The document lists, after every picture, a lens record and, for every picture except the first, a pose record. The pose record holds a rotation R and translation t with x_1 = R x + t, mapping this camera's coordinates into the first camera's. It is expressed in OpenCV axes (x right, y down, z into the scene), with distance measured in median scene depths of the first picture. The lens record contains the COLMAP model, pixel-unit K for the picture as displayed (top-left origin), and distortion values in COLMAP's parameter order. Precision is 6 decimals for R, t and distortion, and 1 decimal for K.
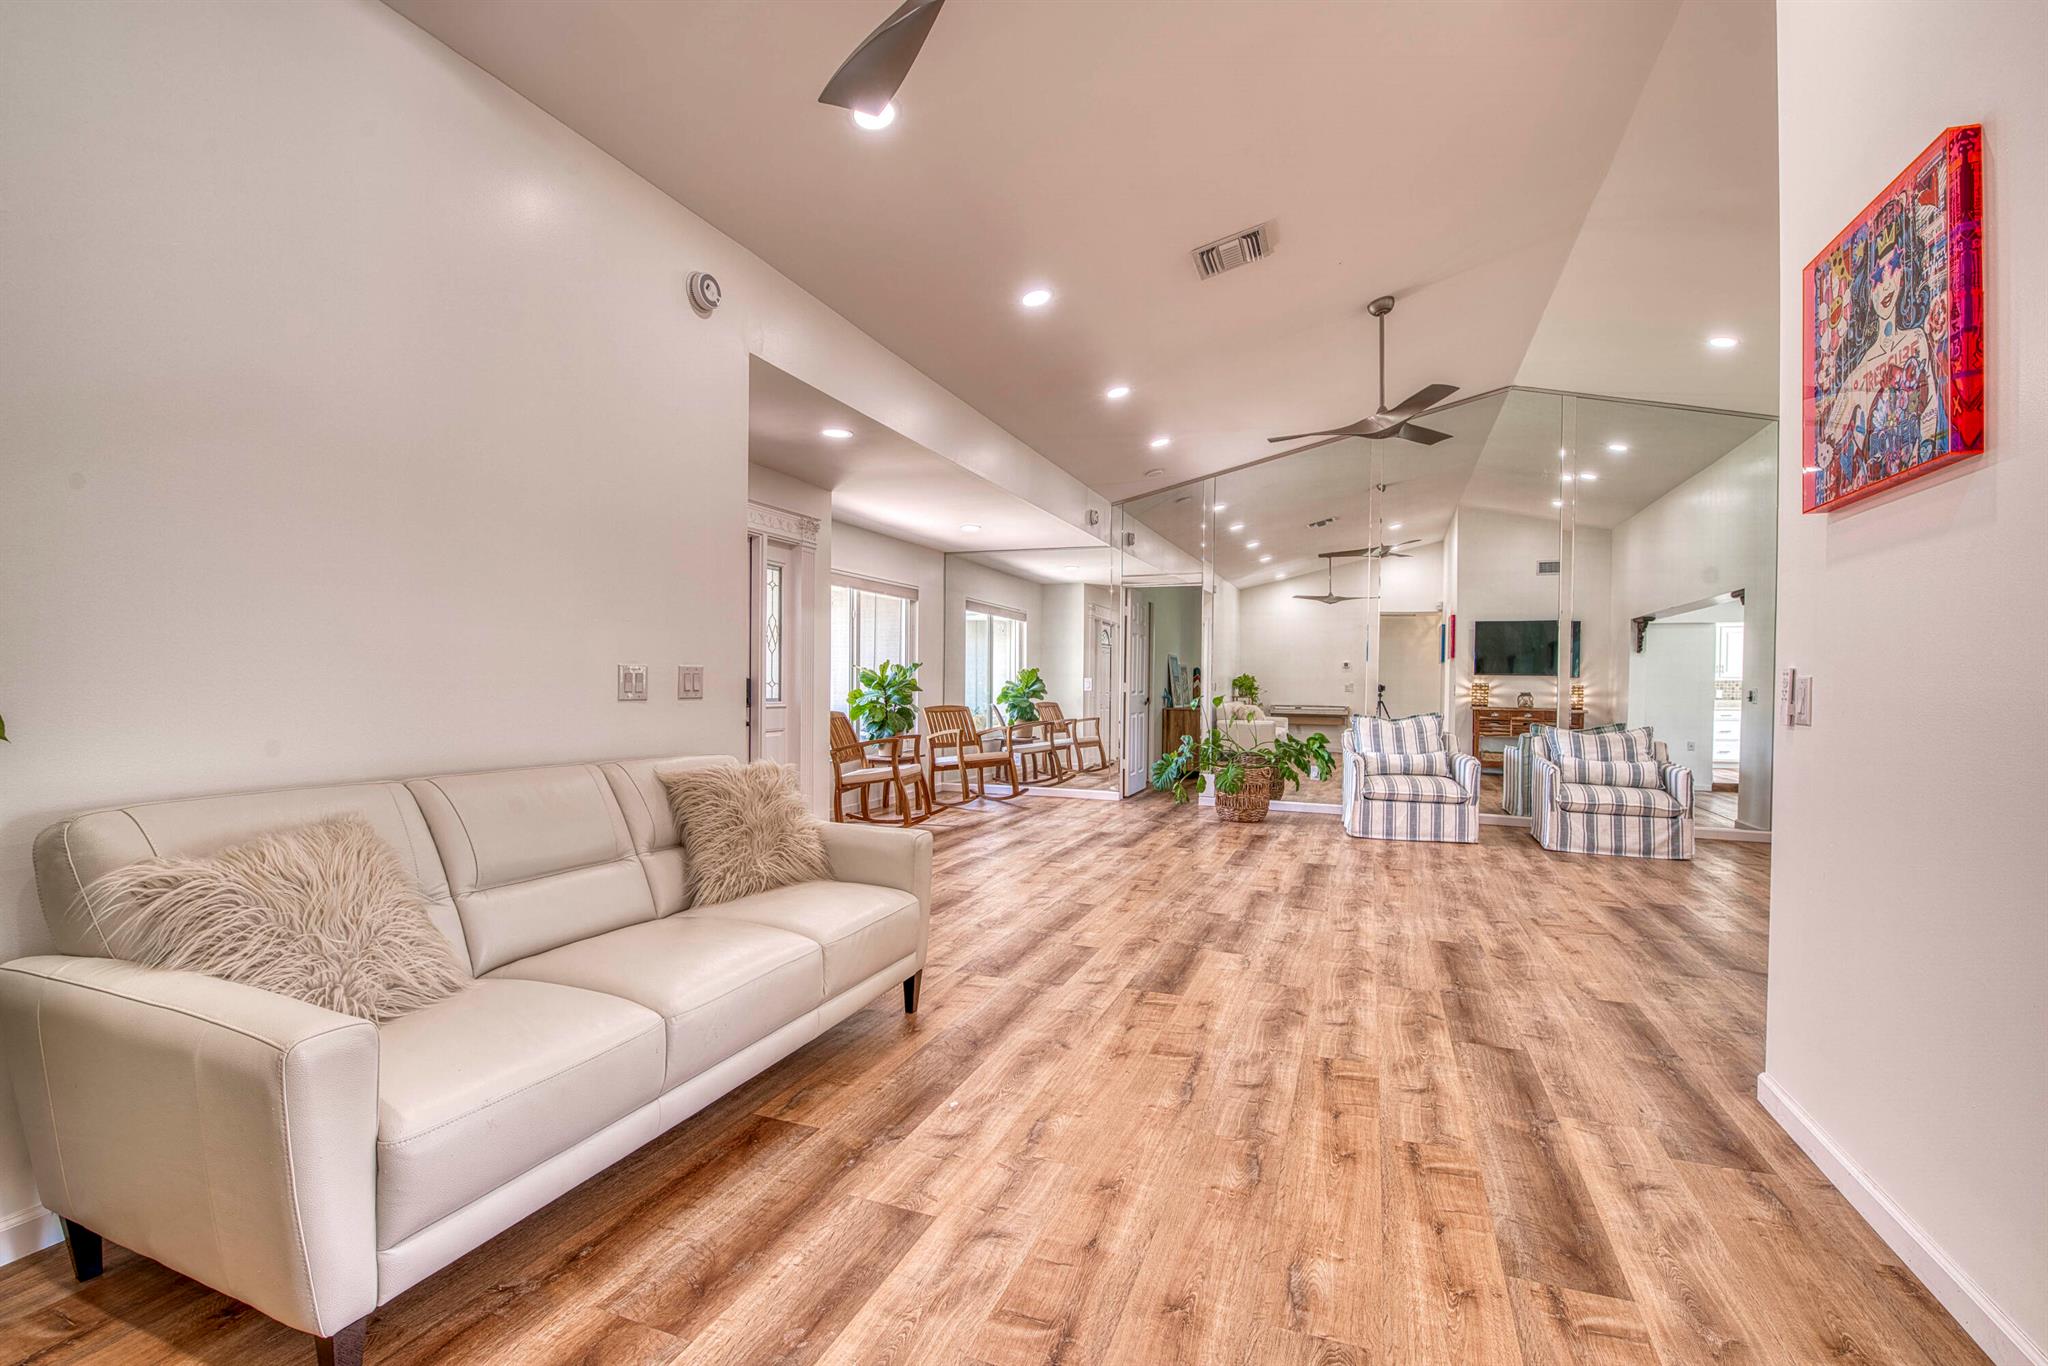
lens RADIAL K [[881.3, 0, 1029.0], [0, 881.3, 686.3], [0, 0, 1]] dist [-0.017947, -0.000930]
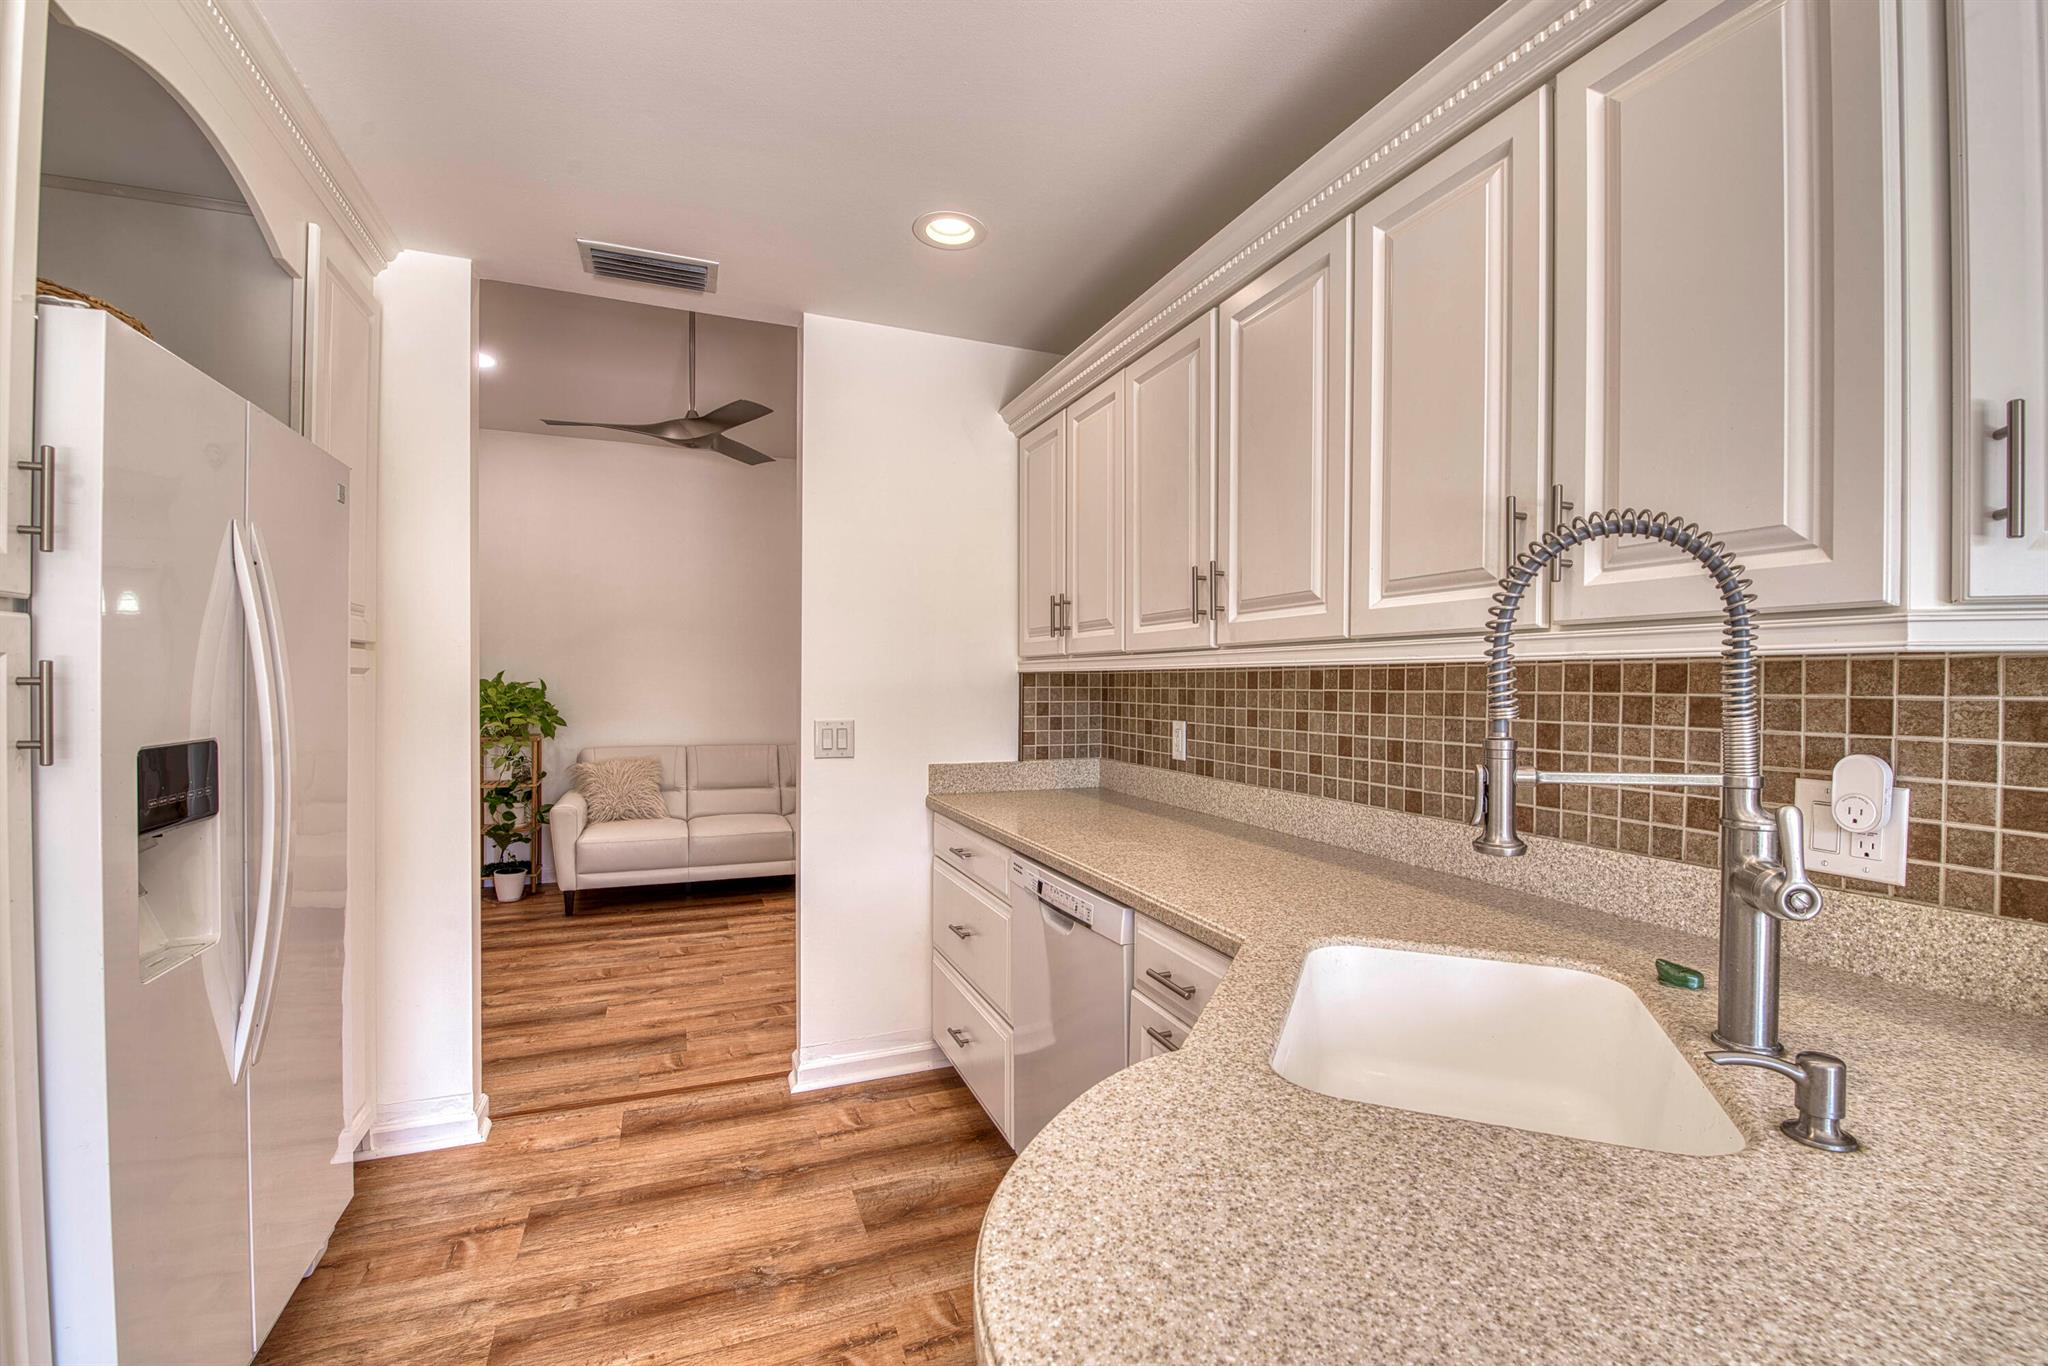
lens RADIAL K [[881.3, 0, 1042.5], [0, 881.3, 689.9], [0, 0, 1]] dist [-0.017947, -0.000930]
pose [[0.694763, 0.004971, -0.719221, 2.268381], [-0.001432, 0.999984, 0.005529, -0.088595], [0.719237, -0.002811, 0.694759, -0.087380]]
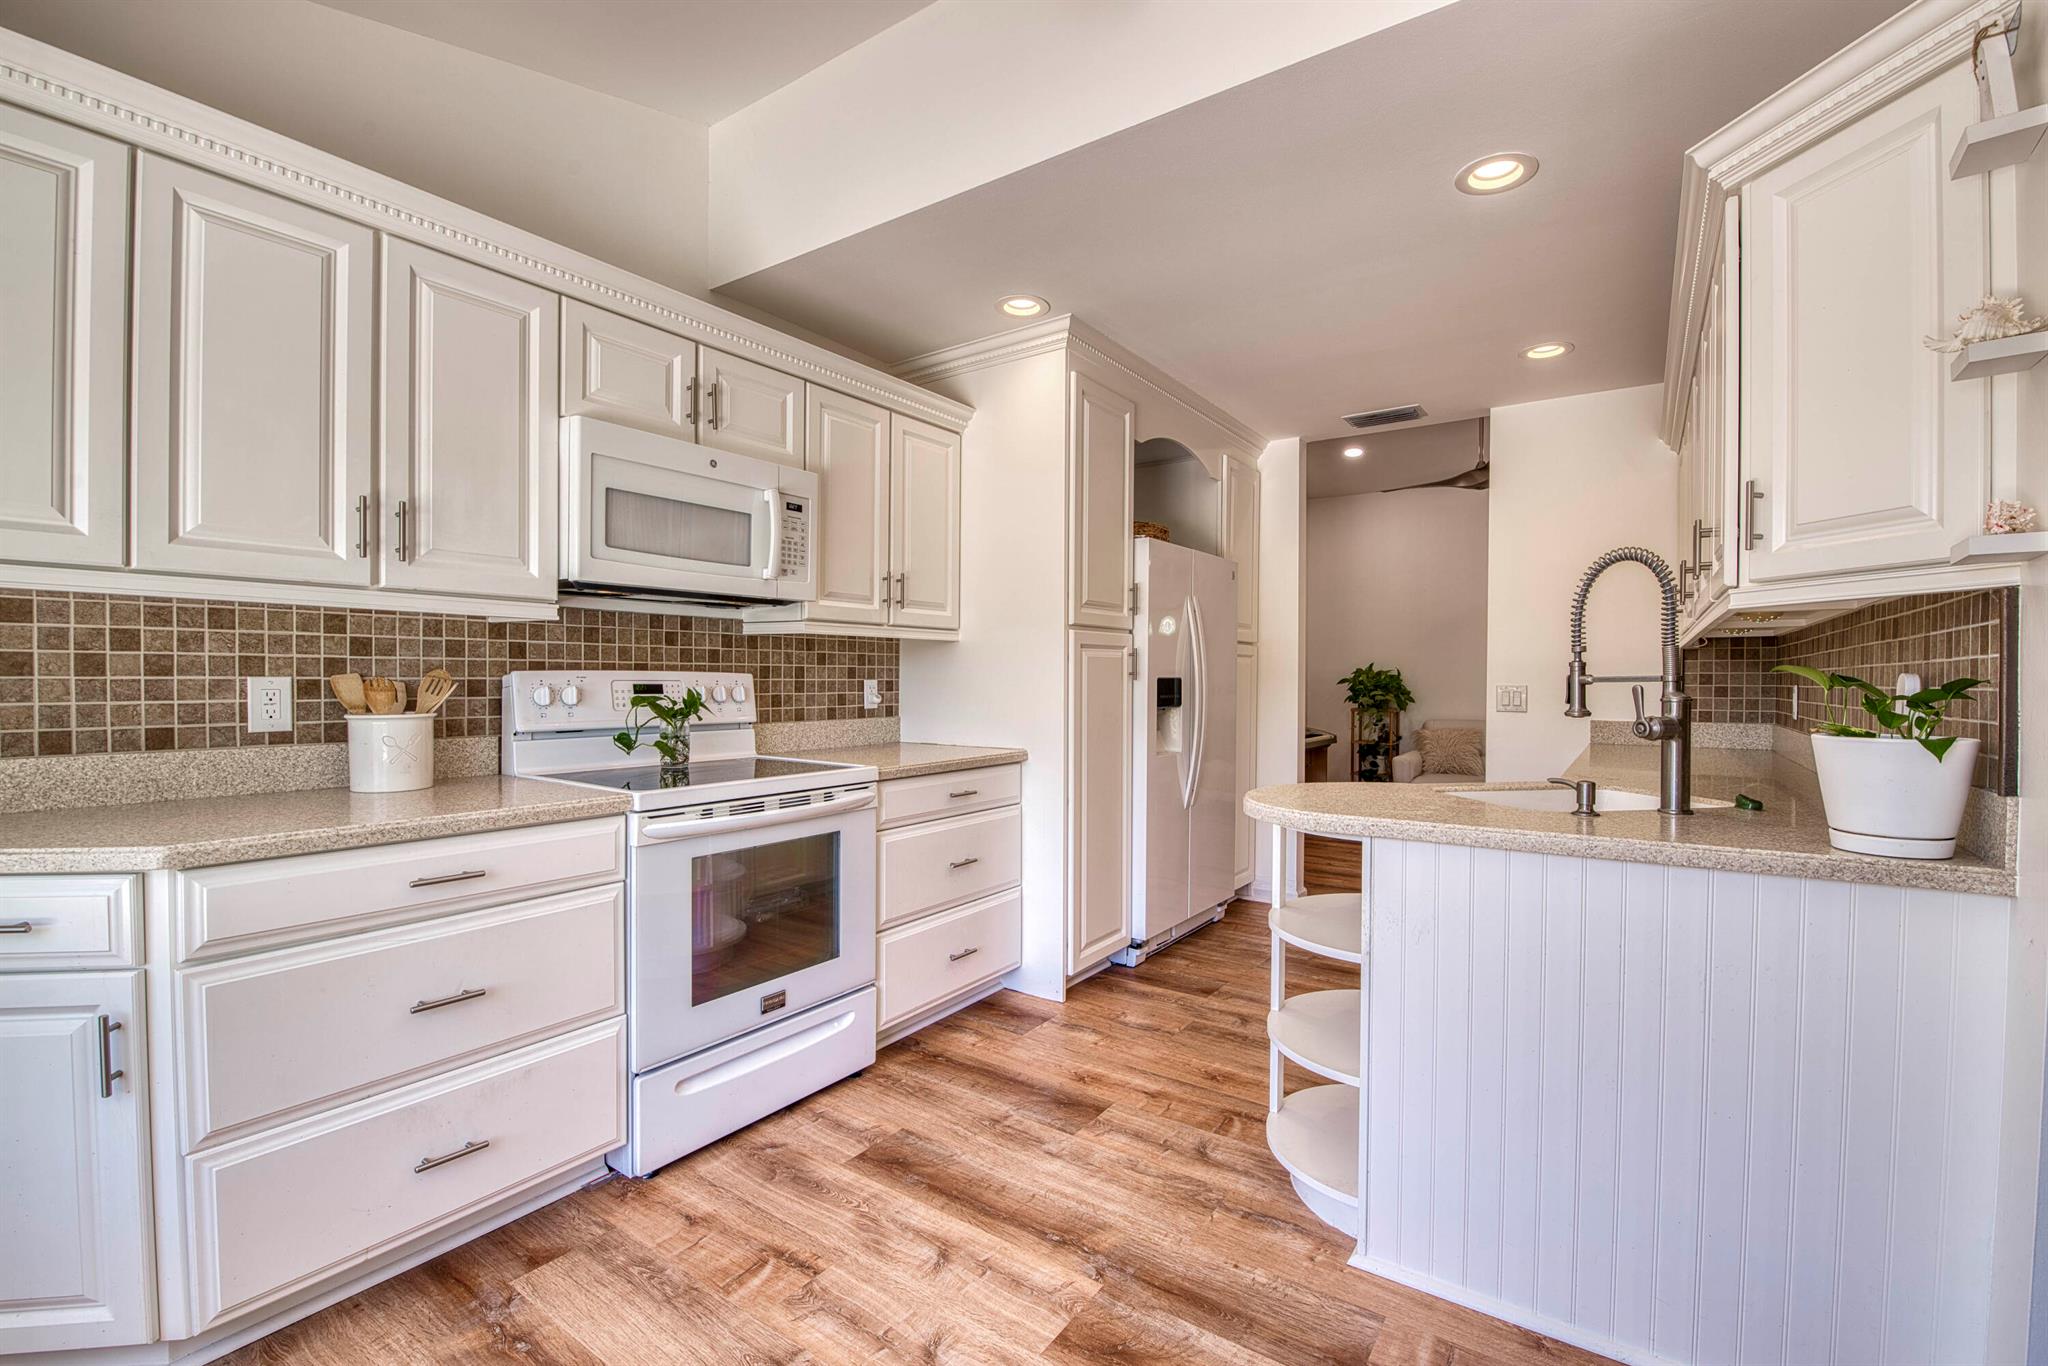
lens RADIAL K [[881.3, 0, 1030.5], [0, 881.3, 689.5], [0, 0, 1]] dist [-0.017947, -0.000930]
pose [[-0.243753, 0.003781, -0.969830, 3.369870], [-0.005741, 0.999969, 0.005341, -0.019265], [0.969820, 0.006870, -0.243724, 0.087569]]
